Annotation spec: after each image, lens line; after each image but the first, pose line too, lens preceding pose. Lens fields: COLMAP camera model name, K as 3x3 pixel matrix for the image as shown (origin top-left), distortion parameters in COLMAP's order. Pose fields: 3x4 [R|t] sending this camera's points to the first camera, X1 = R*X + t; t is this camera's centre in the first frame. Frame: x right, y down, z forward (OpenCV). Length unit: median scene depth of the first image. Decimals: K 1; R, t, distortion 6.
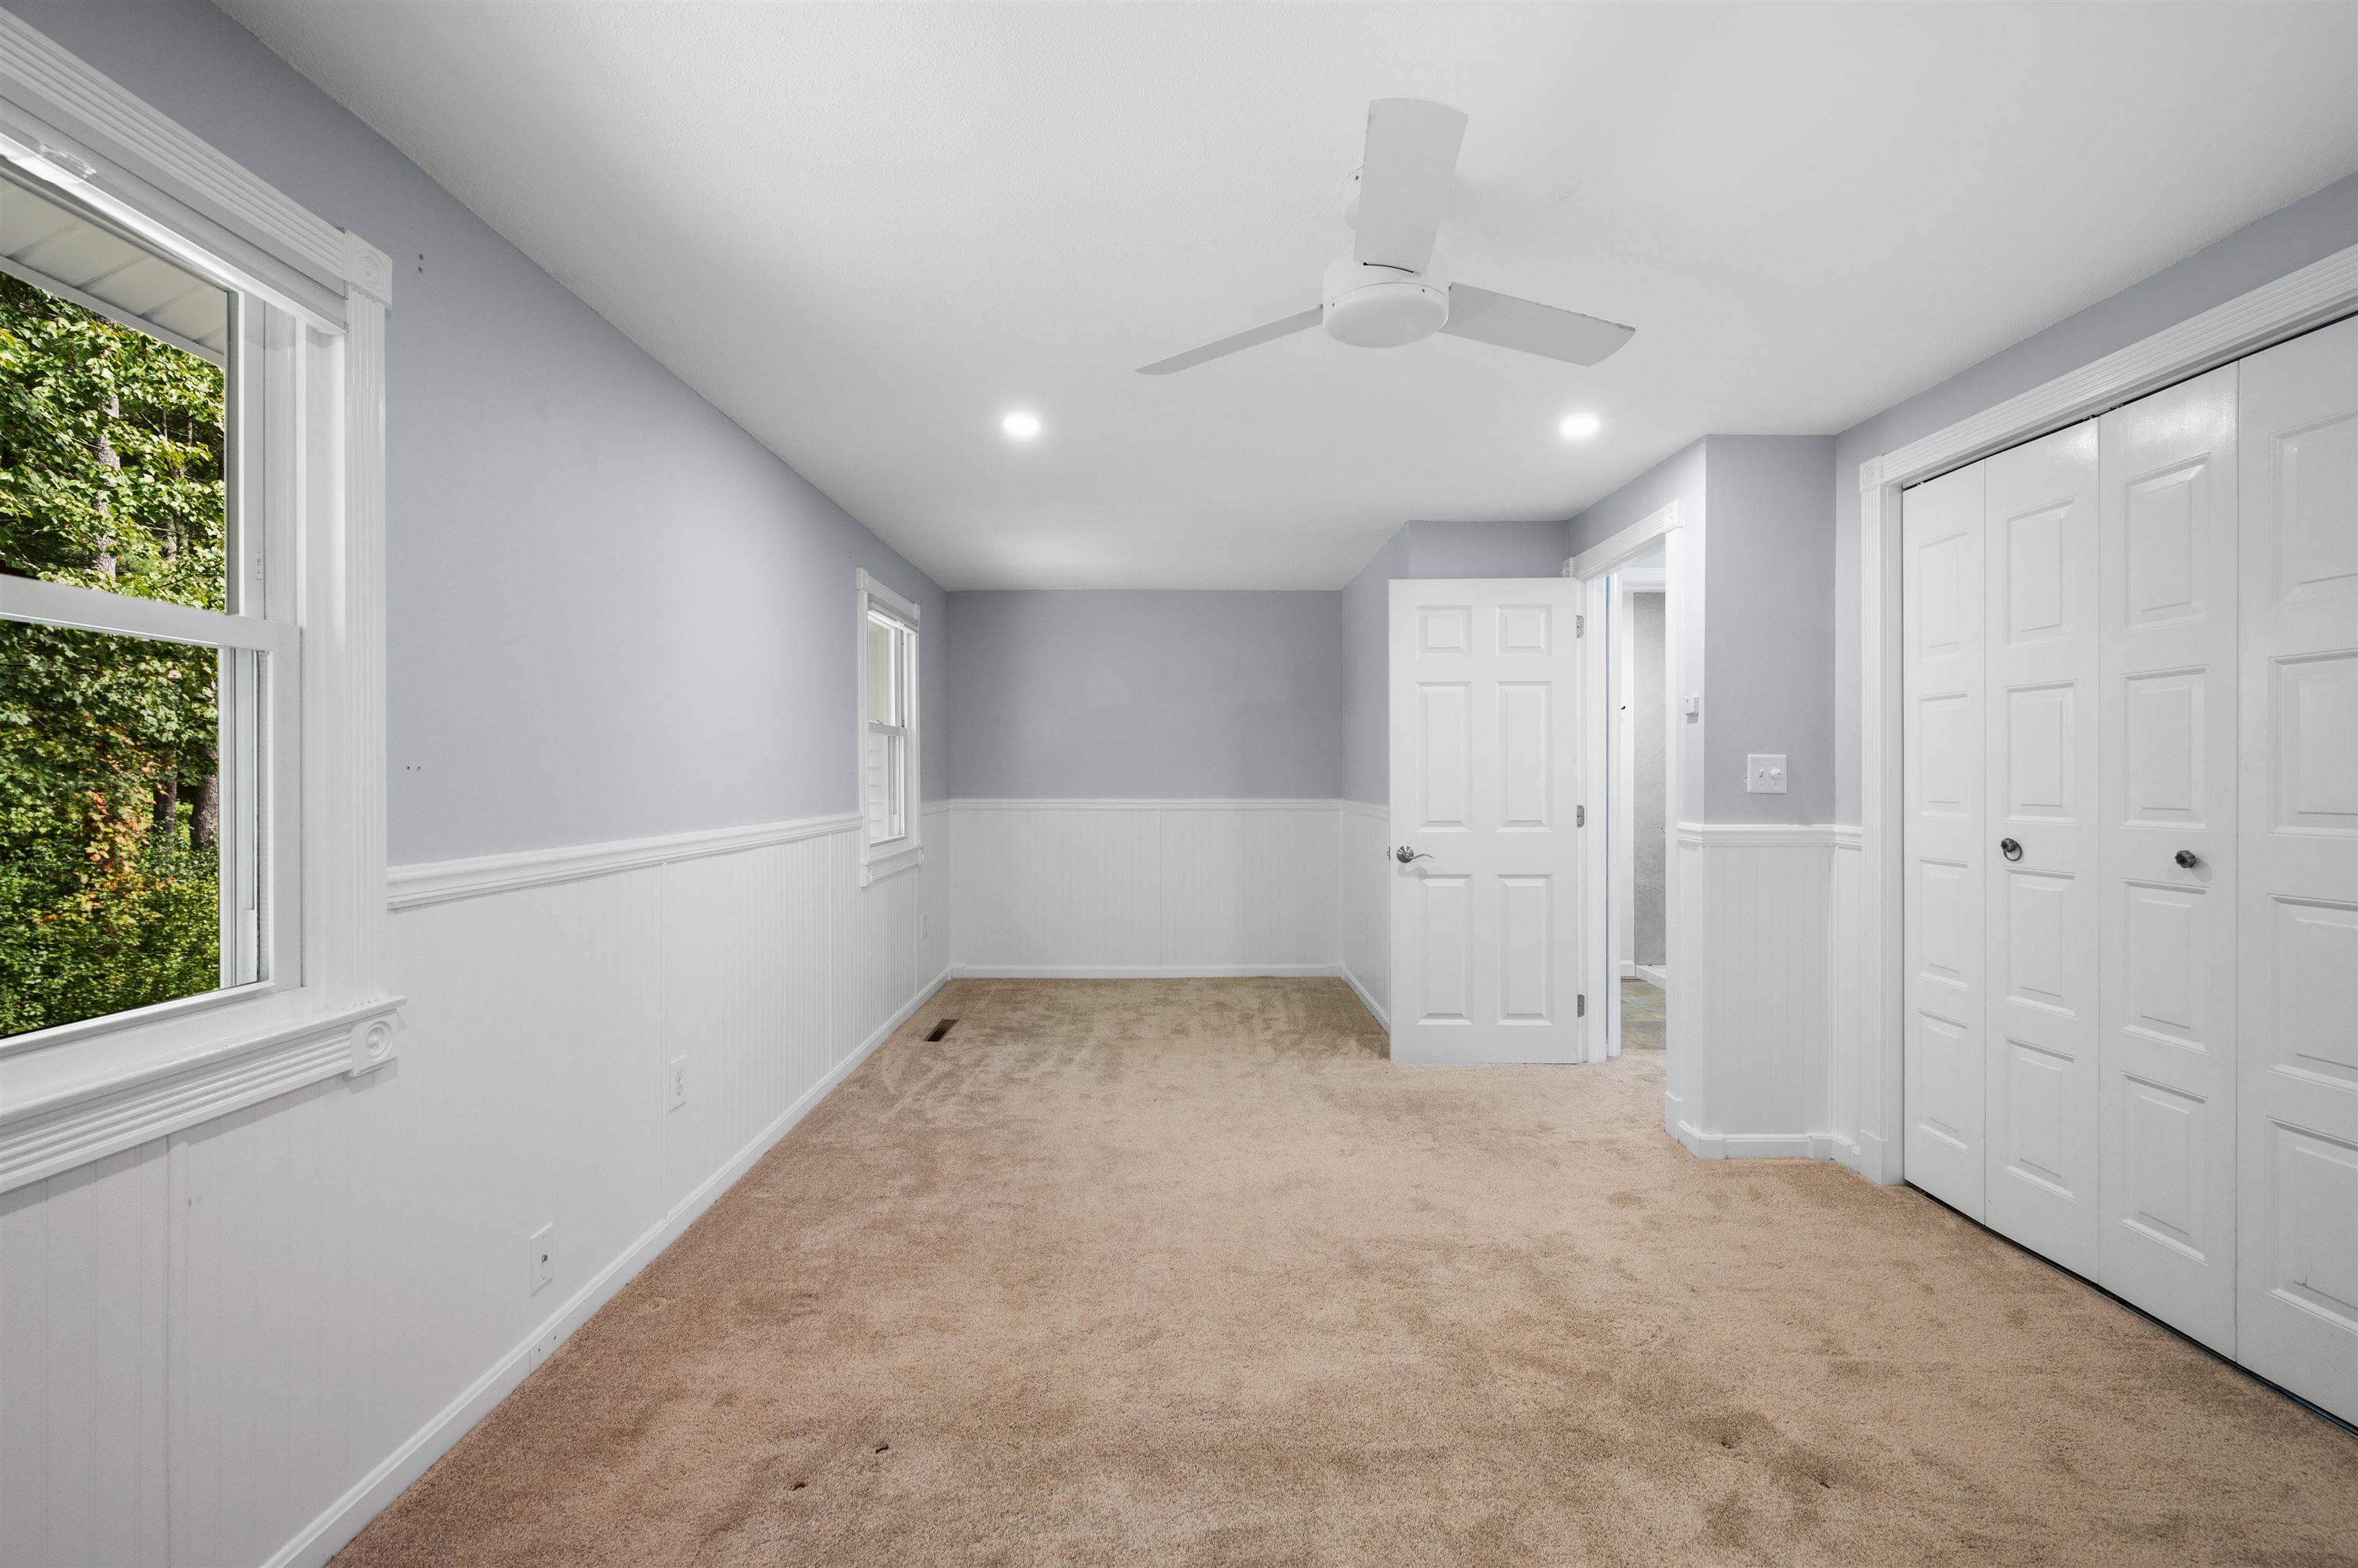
lens RADIAL K [[975.2, 0, 1178.3], [0, 975.2, 773.7], [0, 0, 1]] dist [-0.002126, -0.000261]
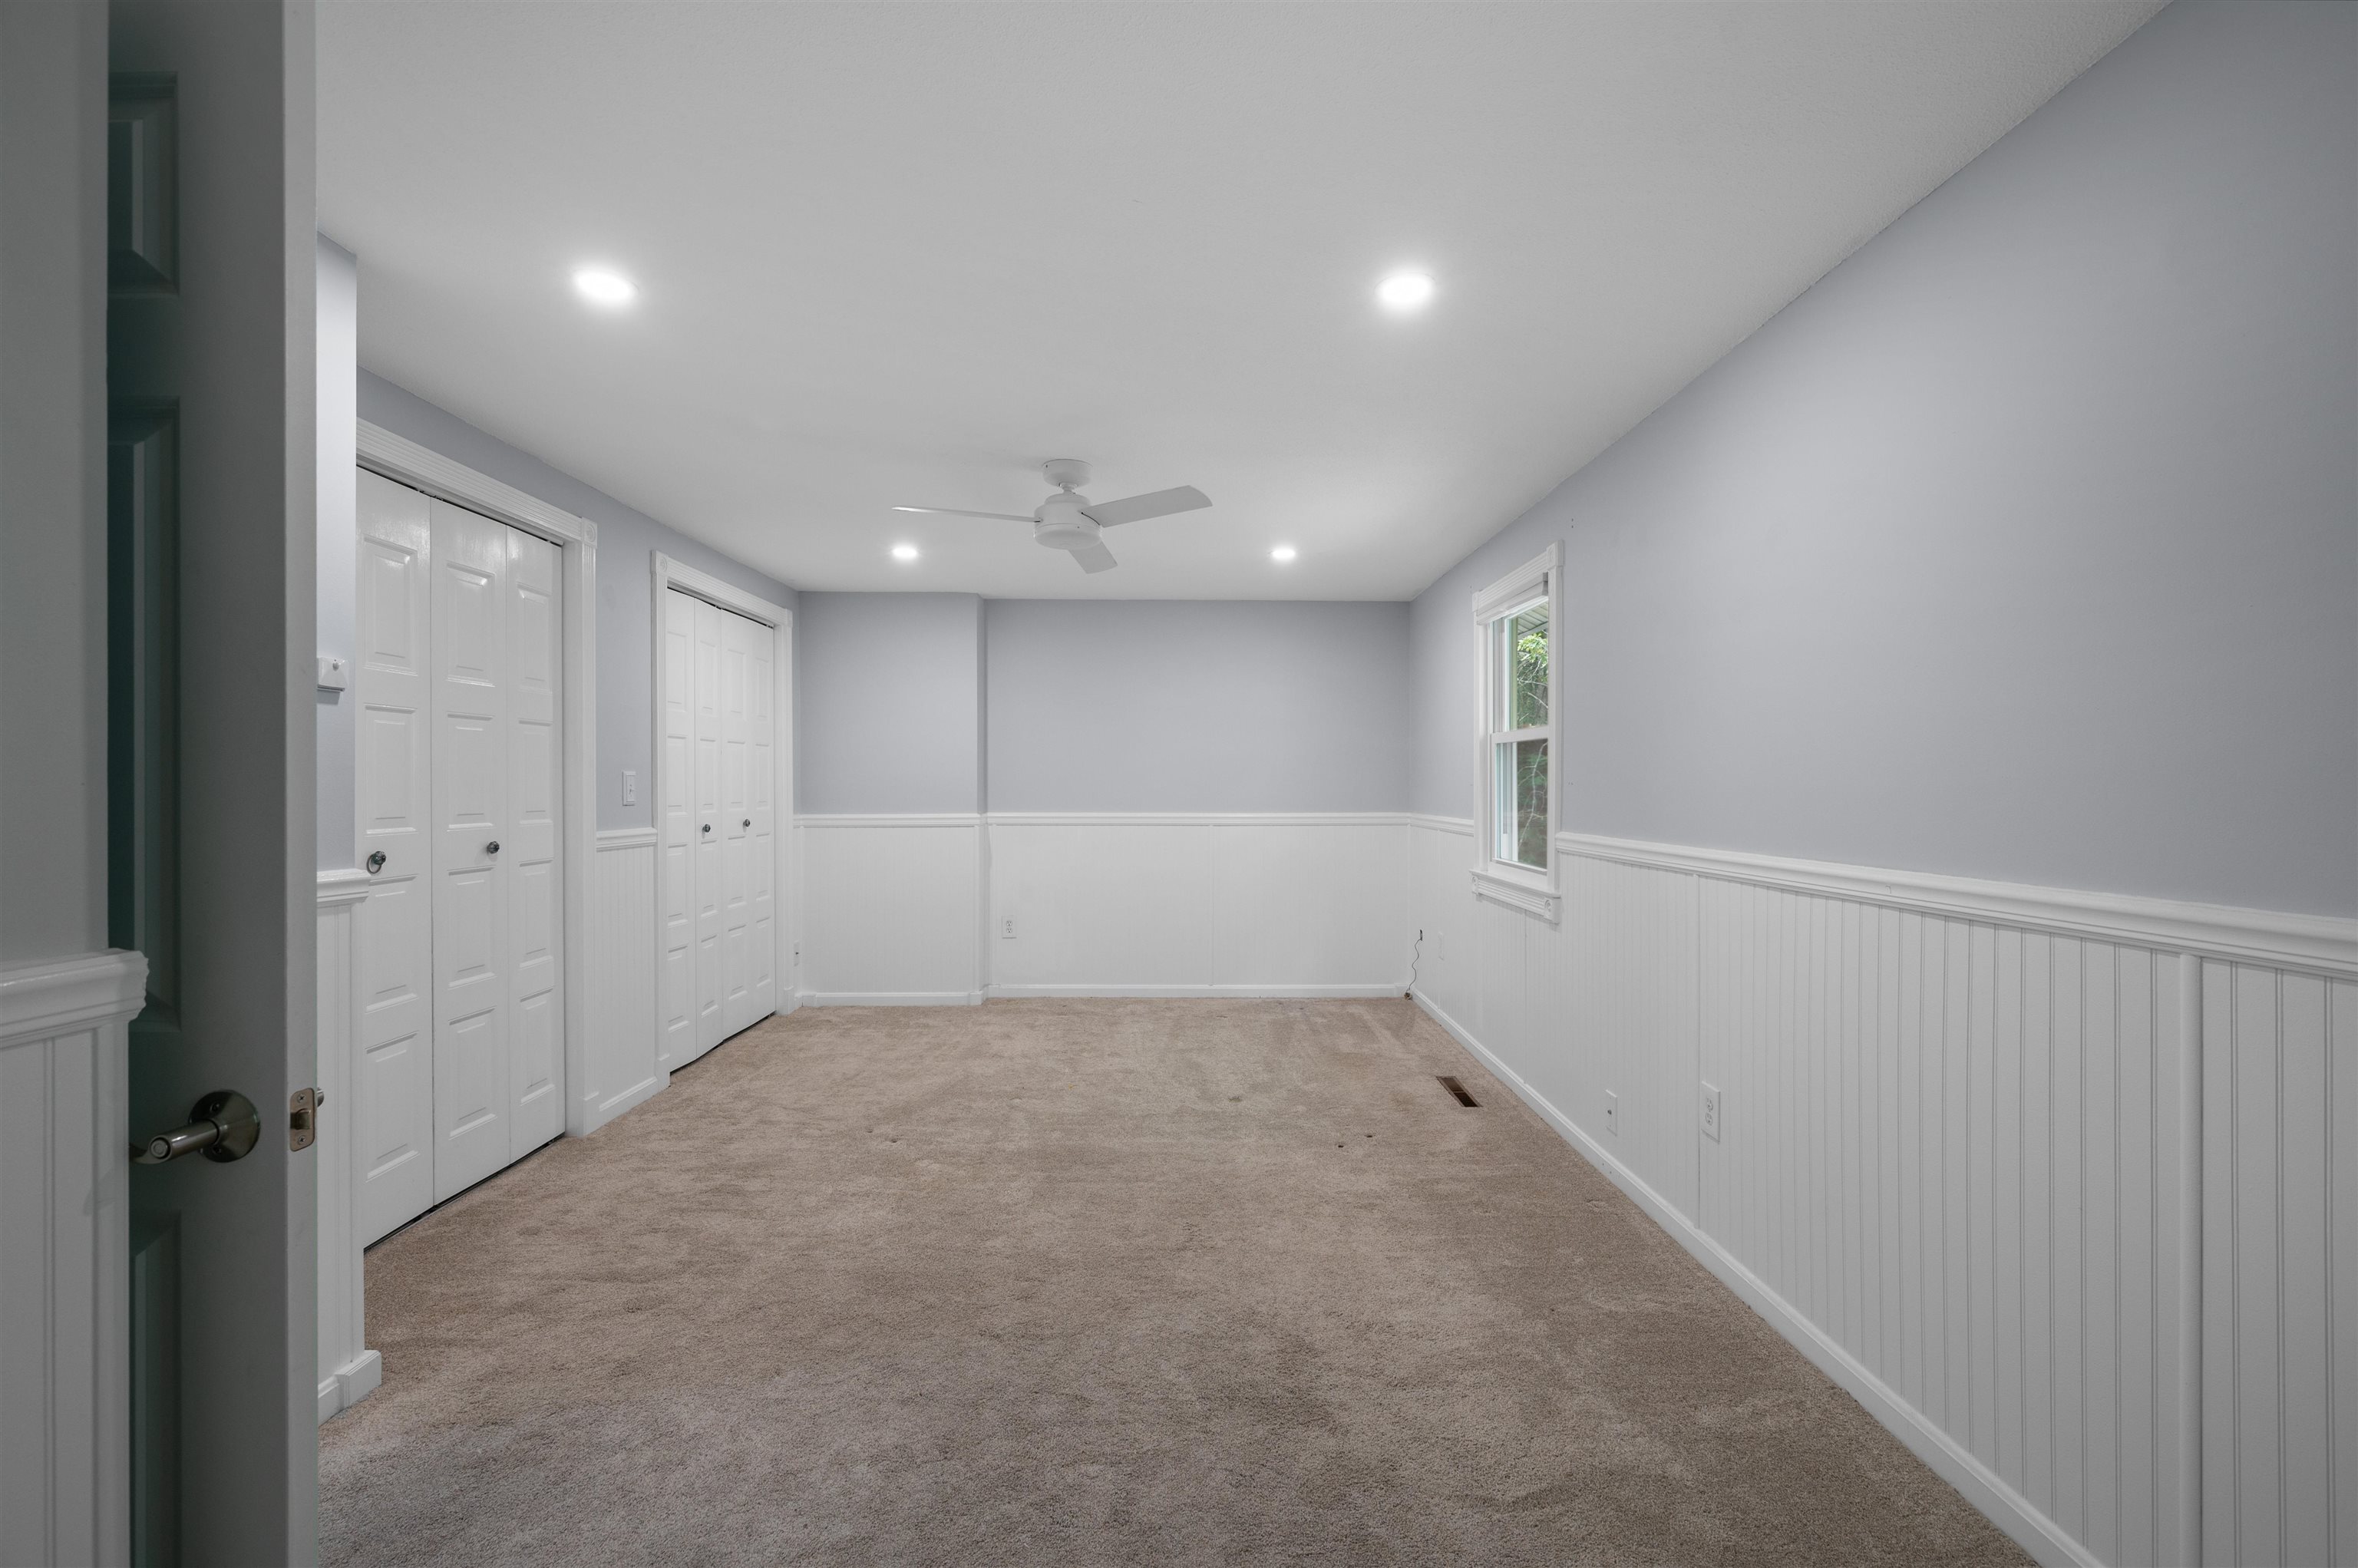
lens RADIAL K [[975.2, 0, 1179.7], [0, 975.2, 791.4], [0, 0, 1]] dist [-0.002126, -0.000261]
pose [[-0.999960, 0.008577, -0.002669, 0.007811], [0.008565, 0.999955, 0.004178, 0.006575], [0.002705, 0.004155, -0.999988, 2.346240]]
